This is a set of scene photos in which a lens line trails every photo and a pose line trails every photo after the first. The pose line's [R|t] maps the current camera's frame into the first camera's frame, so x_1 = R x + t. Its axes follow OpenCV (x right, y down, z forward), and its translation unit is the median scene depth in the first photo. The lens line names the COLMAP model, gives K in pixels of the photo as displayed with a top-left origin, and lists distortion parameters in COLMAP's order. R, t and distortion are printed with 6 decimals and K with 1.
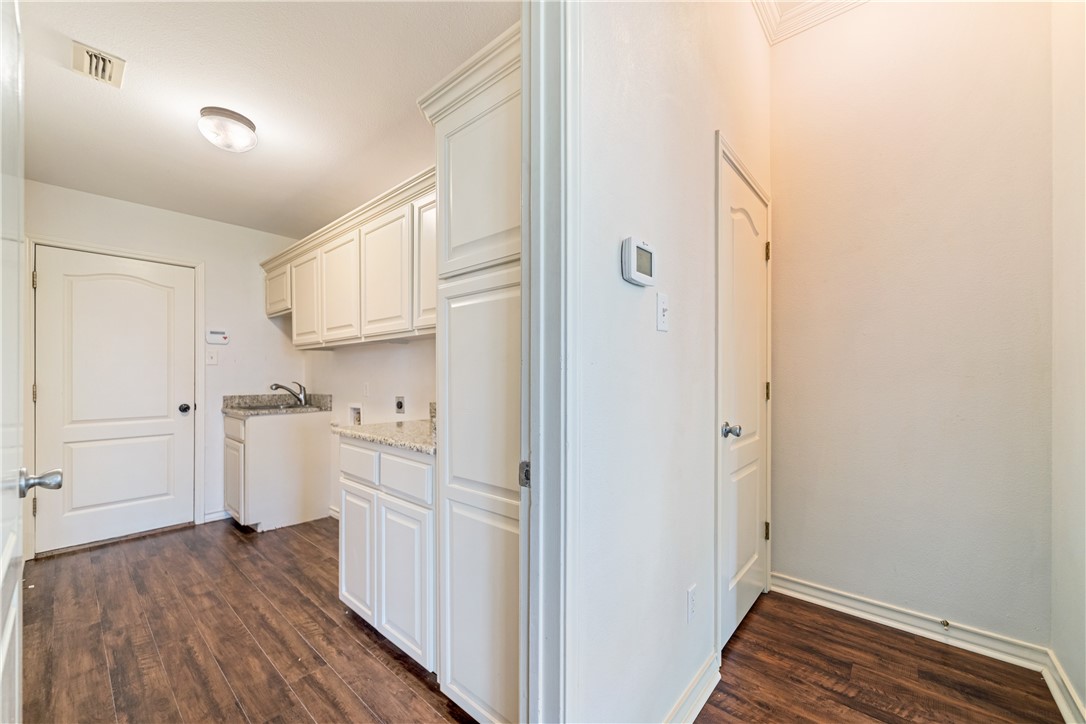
lens RADIAL K [[418.1, 0, 542.2], [0, 418.1, 370.4], [0, 0, 1]] dist [-0.000373, -0.000201]
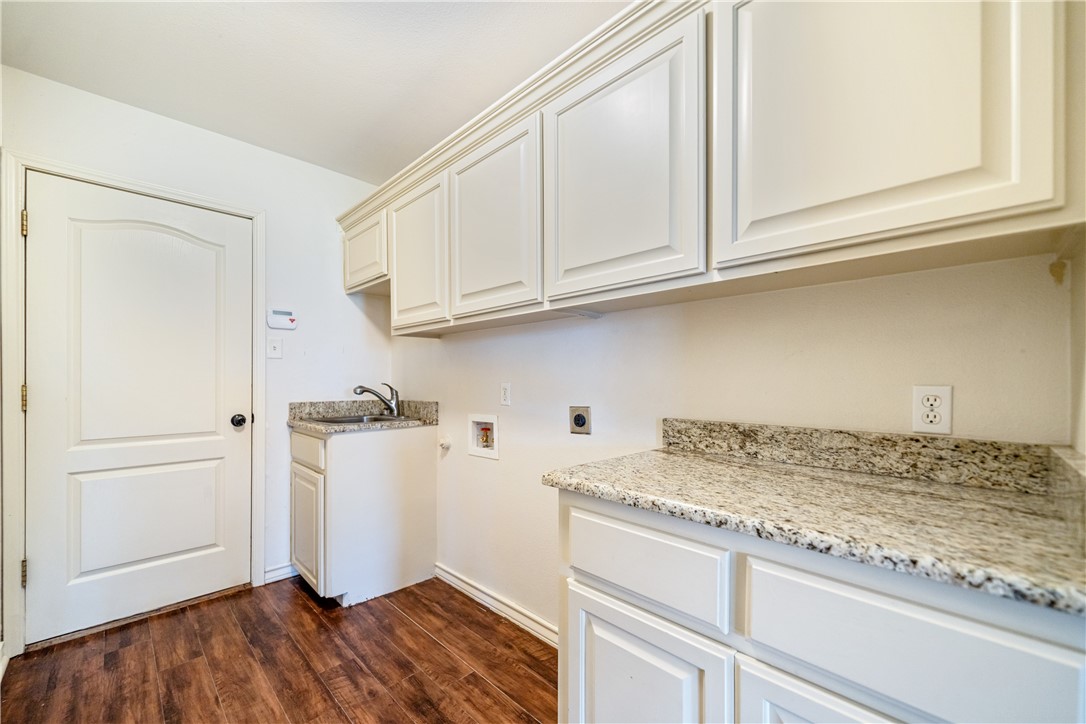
lens RADIAL K [[428.5, 0, 540.8], [0, 428.5, 374.0], [0, 0, 1]] dist [-0.001100, 0.000145]
pose [[0.997594, 0.000057, -0.069332, -0.315895], [-0.000222, 0.999997, -0.002370, 0.015341], [0.069332, 0.002380, 0.997591, 0.335804]]
